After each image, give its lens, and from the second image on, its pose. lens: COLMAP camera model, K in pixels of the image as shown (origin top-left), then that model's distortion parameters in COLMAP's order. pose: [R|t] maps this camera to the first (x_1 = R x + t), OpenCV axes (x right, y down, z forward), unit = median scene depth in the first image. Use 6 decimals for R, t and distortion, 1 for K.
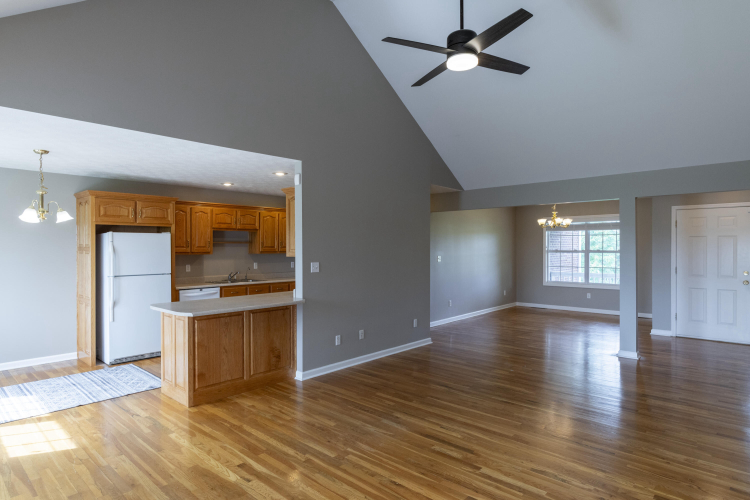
lens RADIAL K [[428.1, 0, 372.4], [0, 428.1, 250.7], [0, 0, 1]] dist [-0.003937, -0.000284]
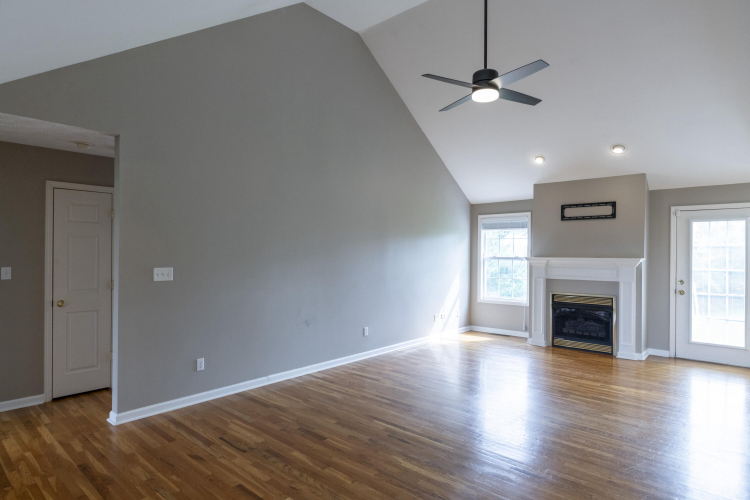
lens RADIAL K [[428.1, 0, 372.4], [0, 428.1, 250.7], [0, 0, 1]] dist [-0.003937, -0.000284]
pose [[-0.999844, 0.000355, -0.017649, 0.227221], [0.000262, 0.999986, 0.005238, -0.006229], [0.017651, 0.005233, -0.999831, 0.914058]]
